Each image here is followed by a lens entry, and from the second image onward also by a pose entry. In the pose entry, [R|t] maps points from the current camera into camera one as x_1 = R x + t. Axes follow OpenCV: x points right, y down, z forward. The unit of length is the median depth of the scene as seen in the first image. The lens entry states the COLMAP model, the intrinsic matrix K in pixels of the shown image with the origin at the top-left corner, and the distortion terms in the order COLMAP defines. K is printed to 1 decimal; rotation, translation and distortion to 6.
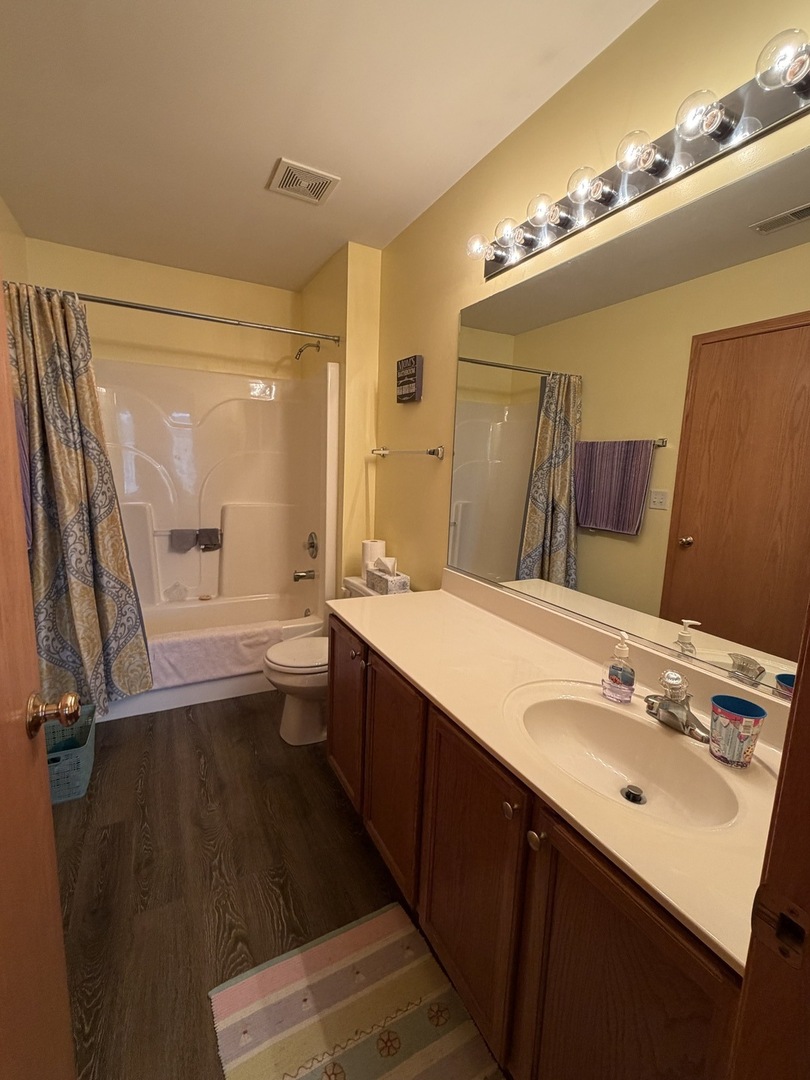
lens RADIAL K [[466.1, 0, 405.0], [0, 466.1, 540.0], [0, 0, 1]] dist [0.001592, 0.000221]
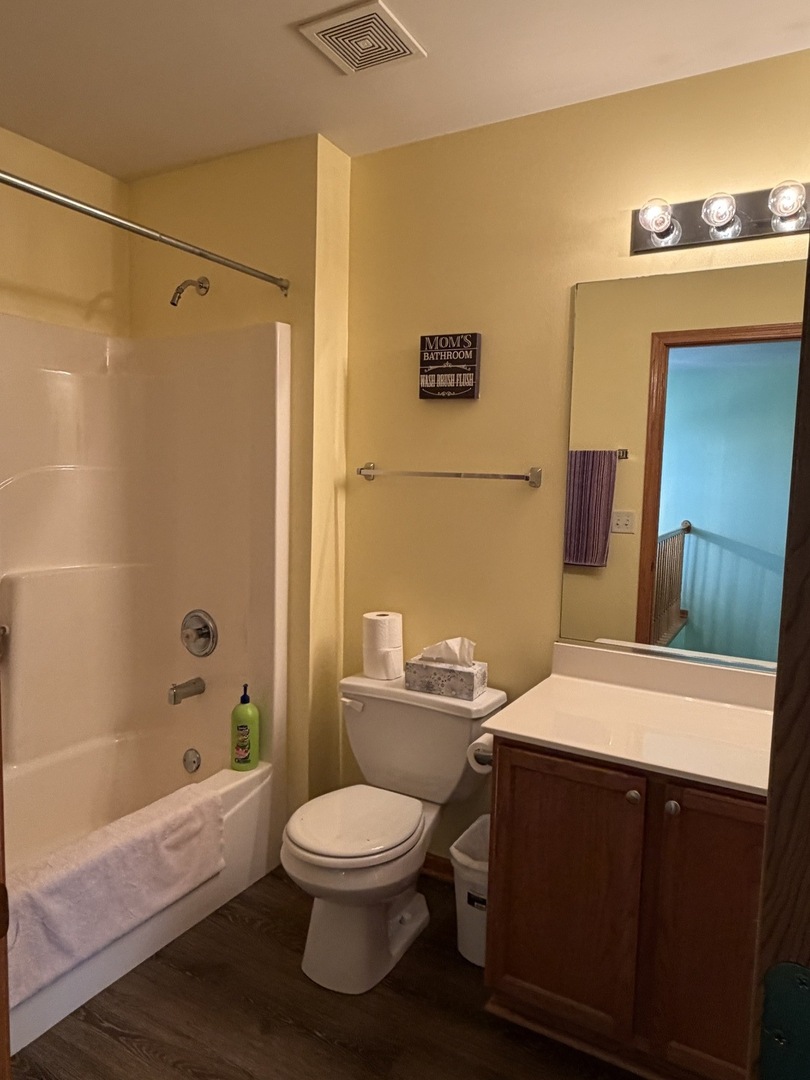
lens RADIAL K [[697.3, 0, 405.9], [0, 697.3, 535.4], [0, 0, 1]] dist [0.023129, -0.040403]
pose [[0.842507, -0.060647, 0.535260, -0.514588], [0.090599, 0.995441, -0.029817, -0.069832], [-0.531012, 0.073615, 0.844161, 0.184193]]
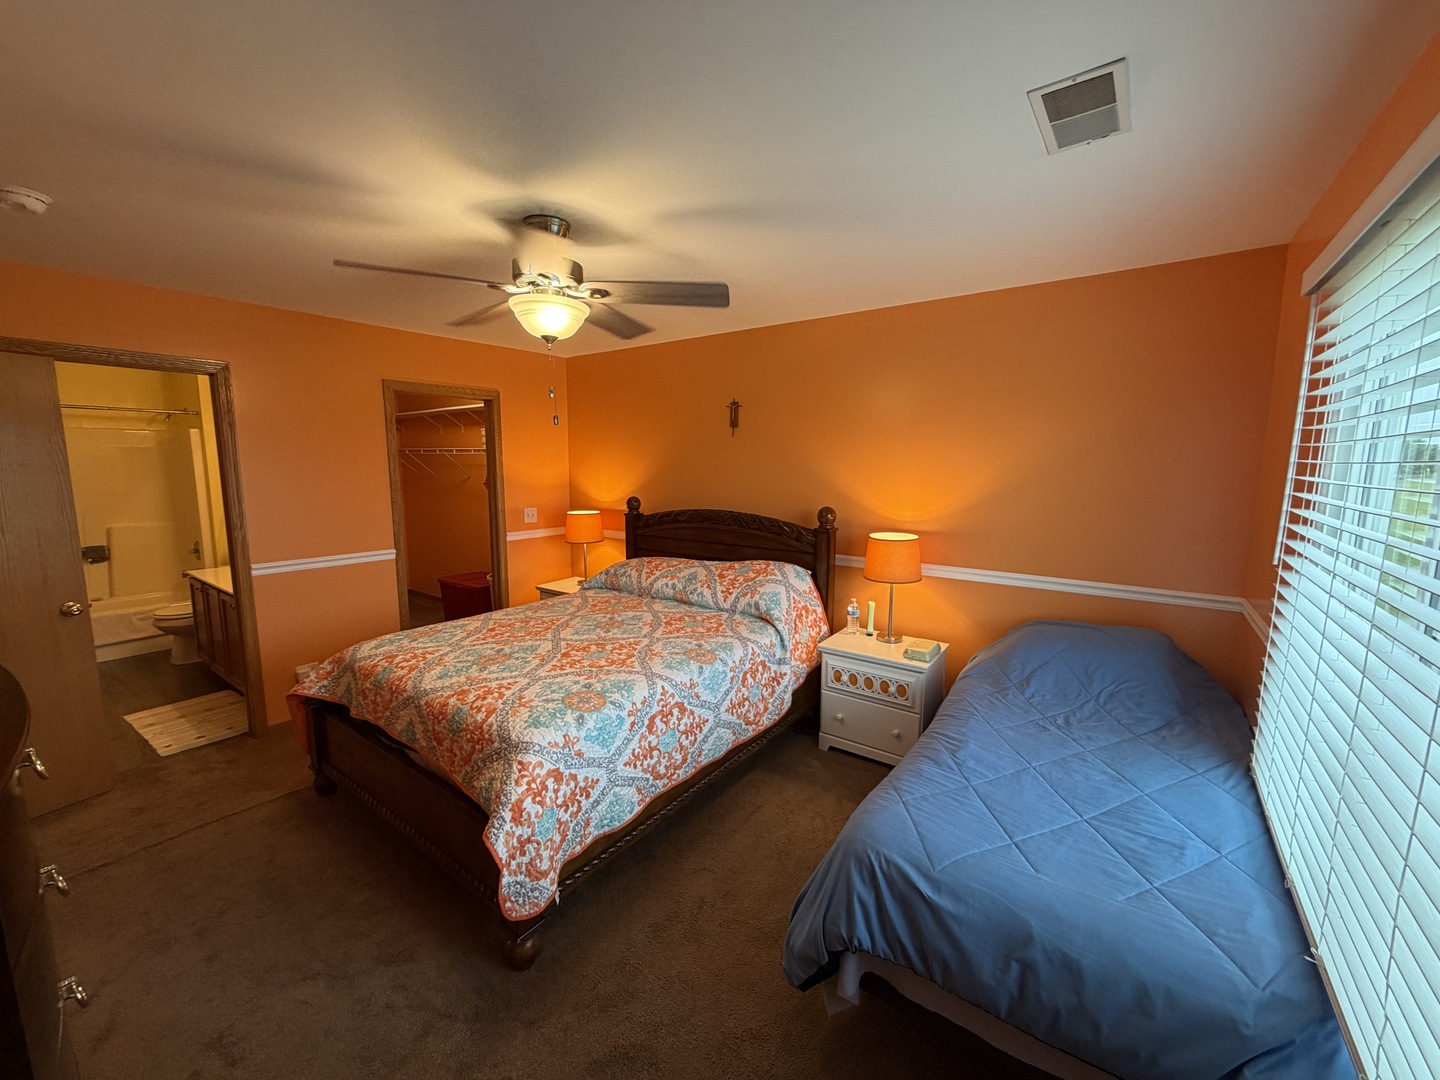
lens RADIAL K [[572.7, 0, 720.0], [0, 572.7, 540.0], [0, 0, 1]] dist [-0.001210, 0.000113]
pose [[0.897889, -0.092057, 0.430489, 0.566992], [0.093215, 0.995475, 0.018453, 0.113241], [-0.430240, 0.023559, 0.902407, -1.467687]]
